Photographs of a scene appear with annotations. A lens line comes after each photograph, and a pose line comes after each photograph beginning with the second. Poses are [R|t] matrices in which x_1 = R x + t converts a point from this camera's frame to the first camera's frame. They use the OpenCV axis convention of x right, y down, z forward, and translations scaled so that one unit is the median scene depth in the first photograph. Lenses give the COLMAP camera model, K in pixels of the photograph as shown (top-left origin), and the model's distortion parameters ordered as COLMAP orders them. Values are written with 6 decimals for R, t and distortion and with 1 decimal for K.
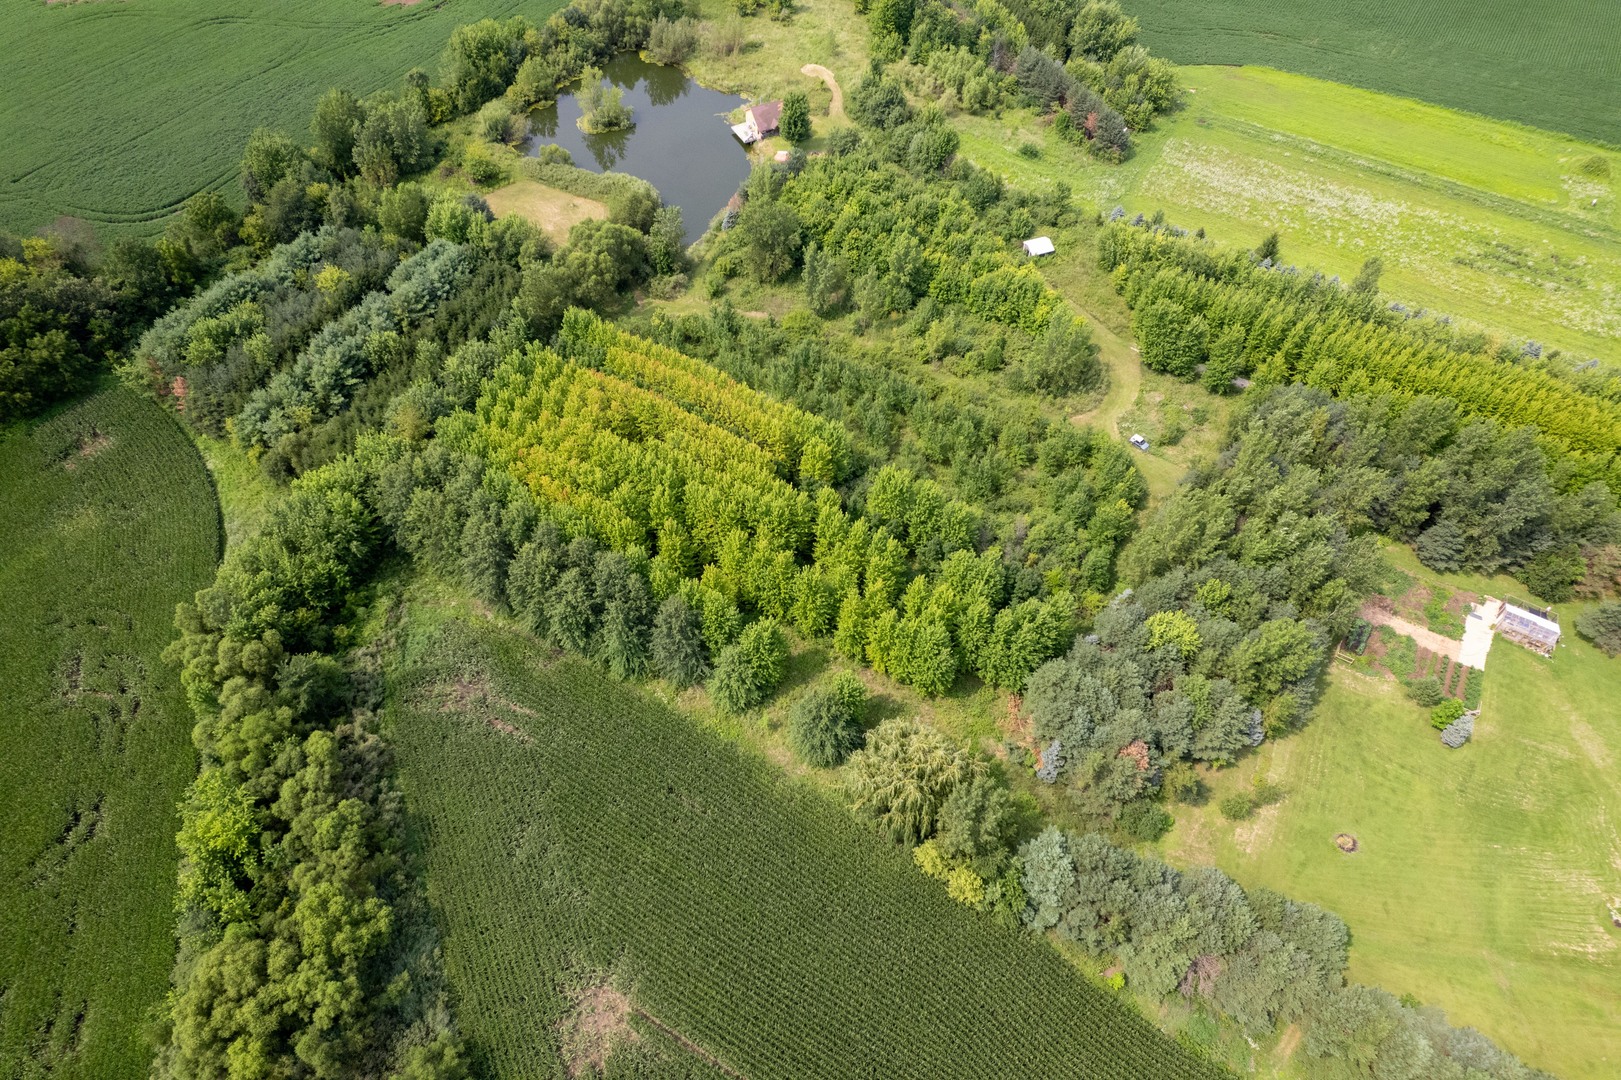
lens RADIAL K [[1042.9, 0, 810.5], [0, 1042.9, 540.0], [0, 0, 1]] dist [-0.071083, 0.064916]
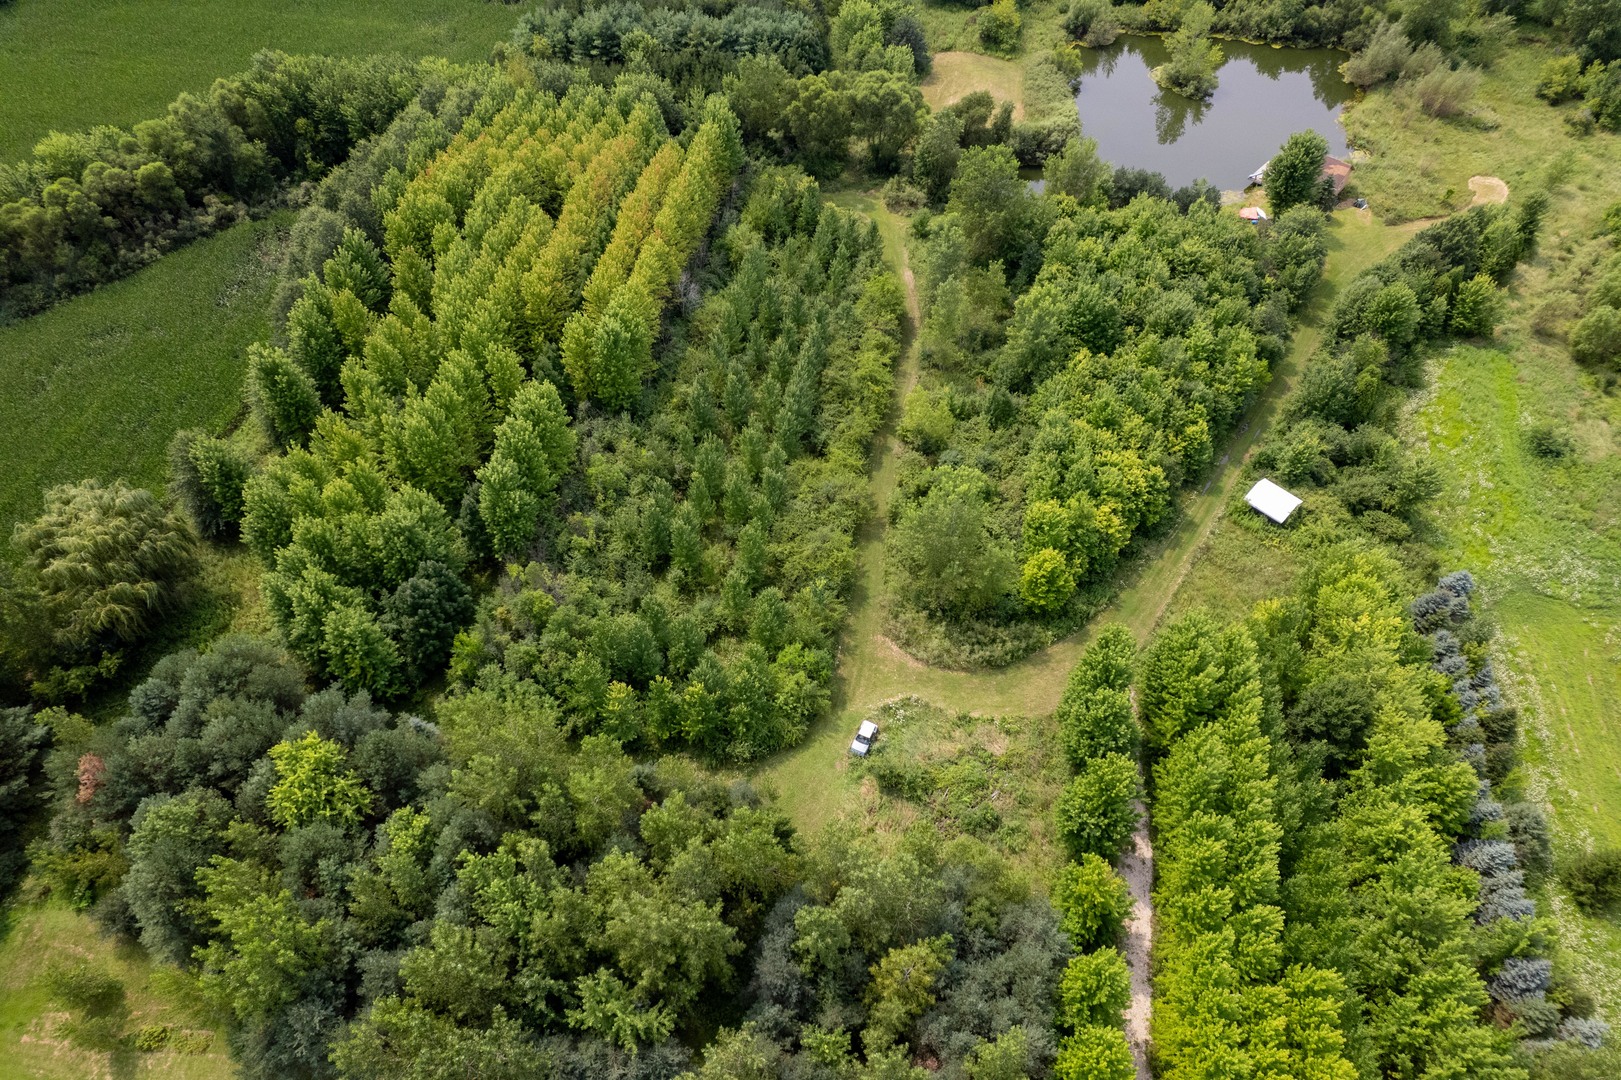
lens RADIAL K [[1042.9, 0, 810.5], [0, 1042.9, 540.0], [0, 0, 1]] dist [-0.071083, 0.064916]
pose [[0.357568, 0.706949, -0.610220, 0.426062], [-0.722169, 0.623612, 0.299298, -0.227075], [0.592129, 0.333663, 0.733520, 0.403939]]
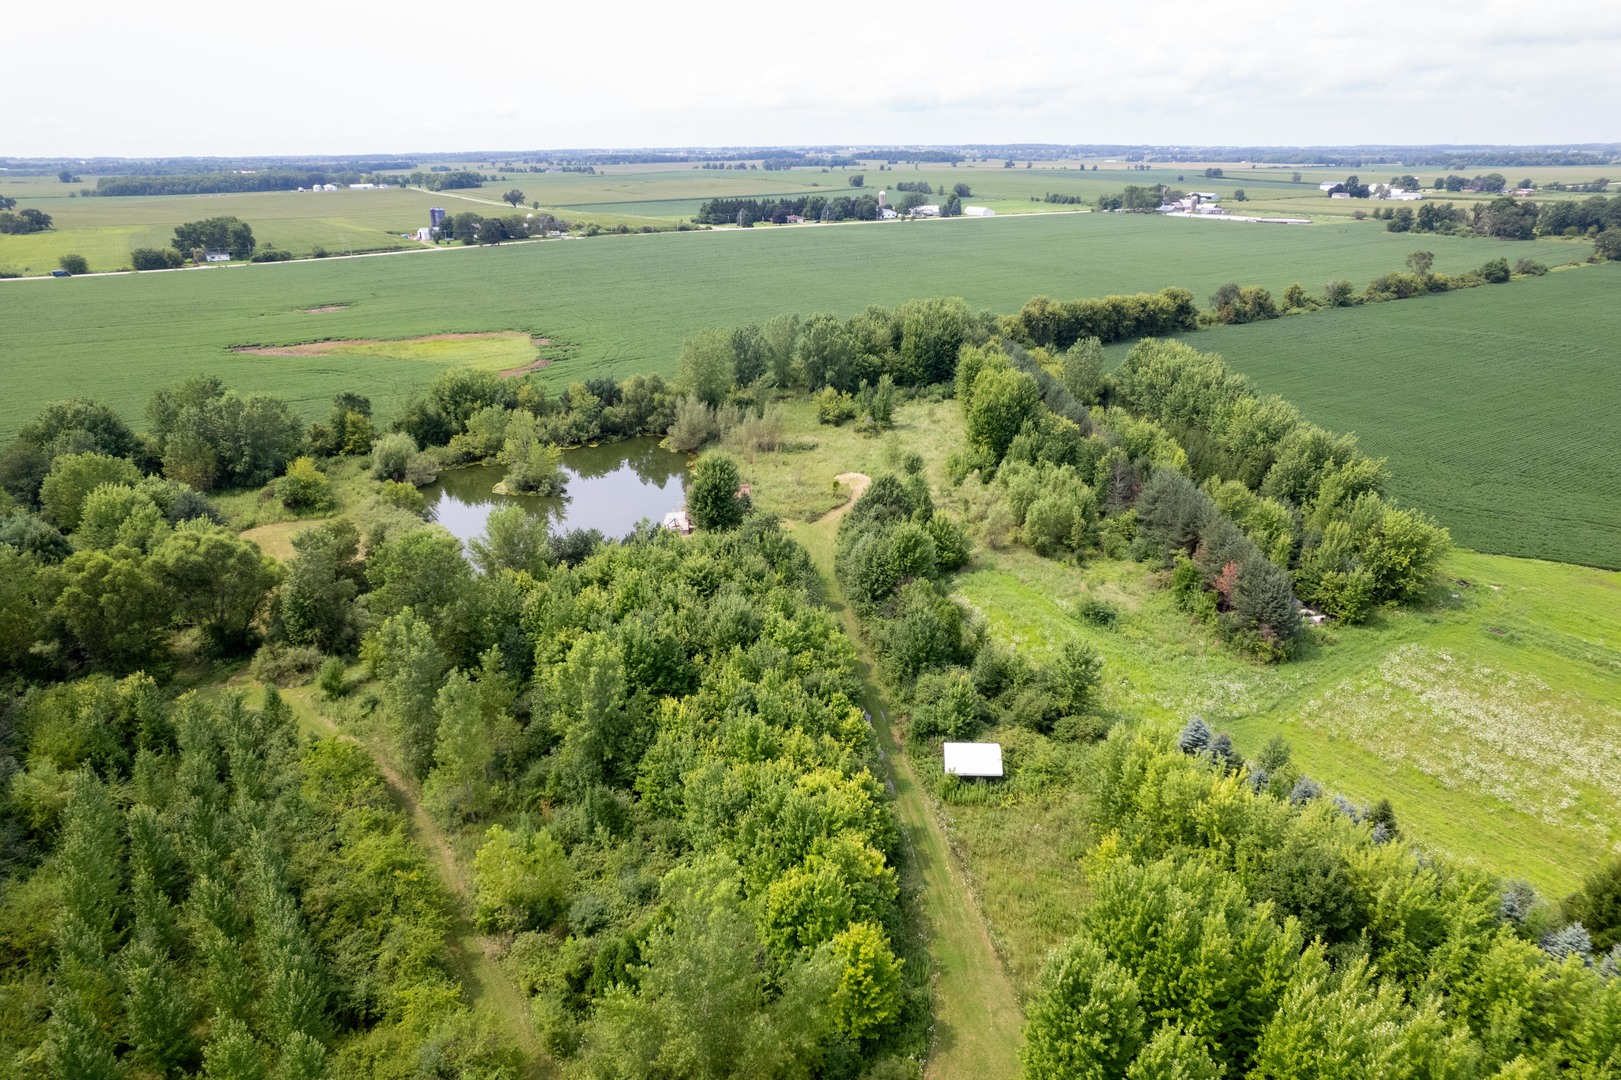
lens RADIAL K [[1042.9, 0, 810.5], [0, 1042.9, 540.0], [0, 0, 1]] dist [-0.071083, 0.064916]
pose [[0.901770, 0.145387, -0.407030, 0.285908], [-0.329329, 0.841017, -0.429223, -0.133577], [0.279916, 0.521107, 0.806285, 0.511234]]
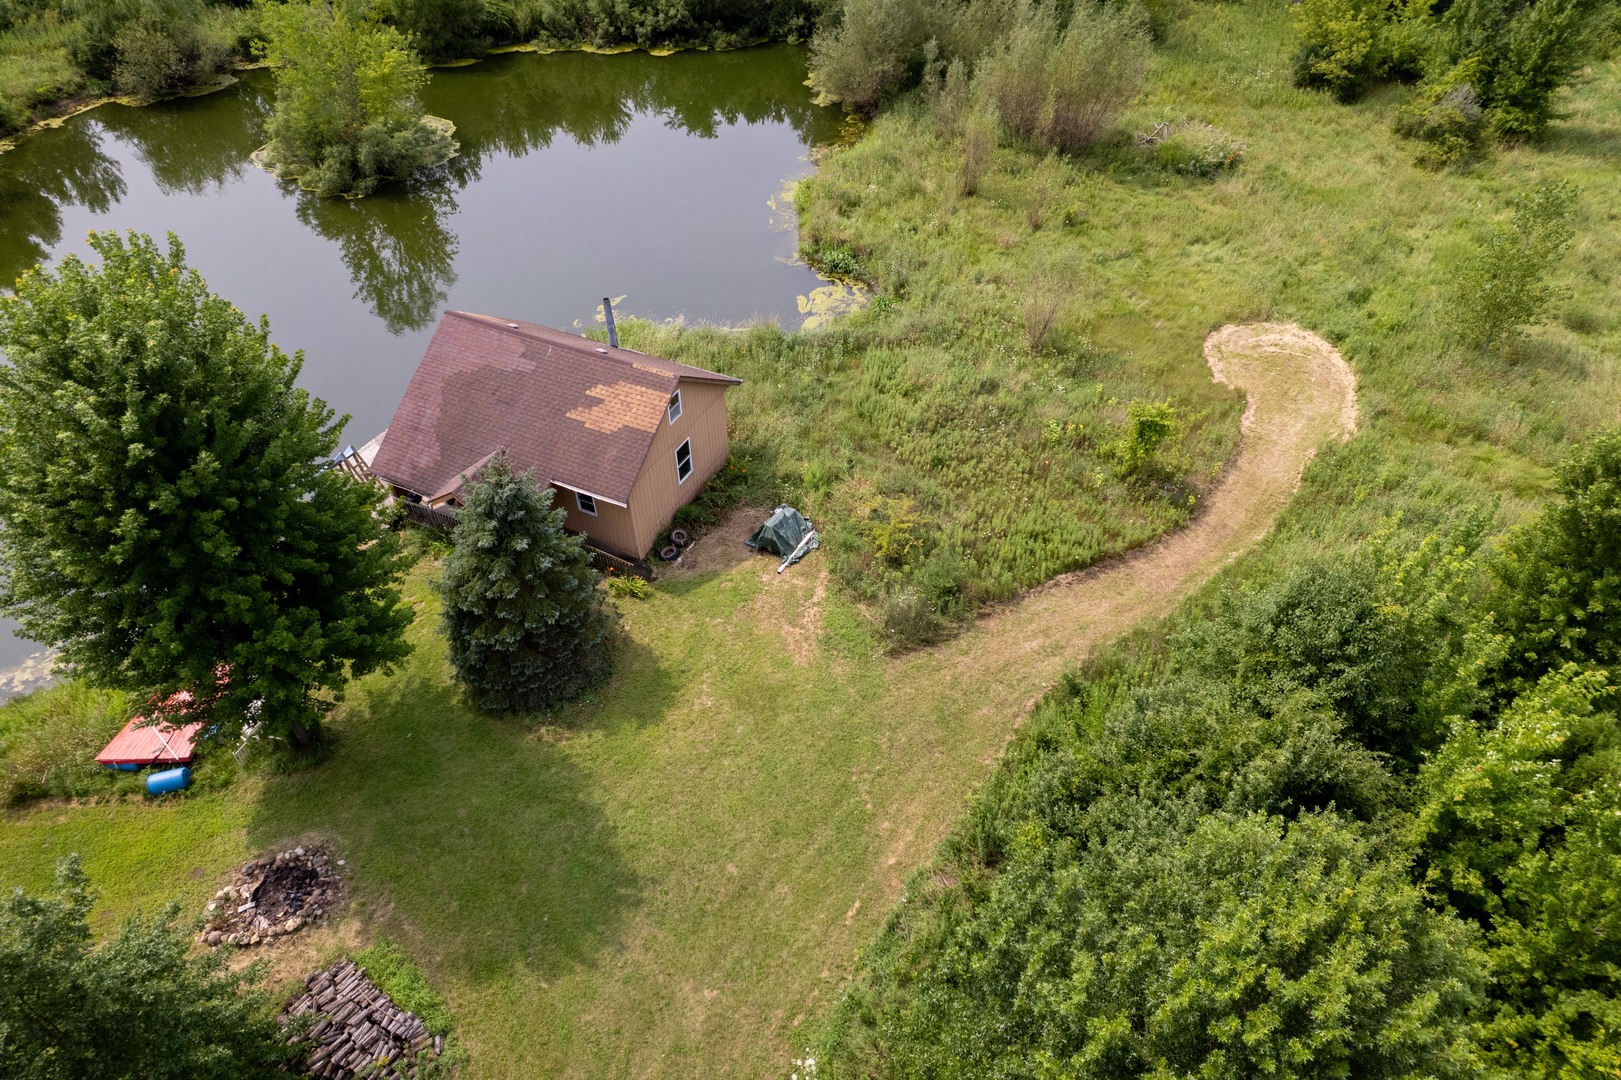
lens RADIAL K [[1042.9, 0, 810.5], [0, 1042.9, 540.0], [0, 0, 1]] dist [-0.071083, 0.064916]
pose [[0.582490, 0.531922, -0.614626, 0.085361], [-0.623382, 0.777588, 0.082168, -0.435562], [0.521633, 0.335285, 0.784528, 0.918945]]
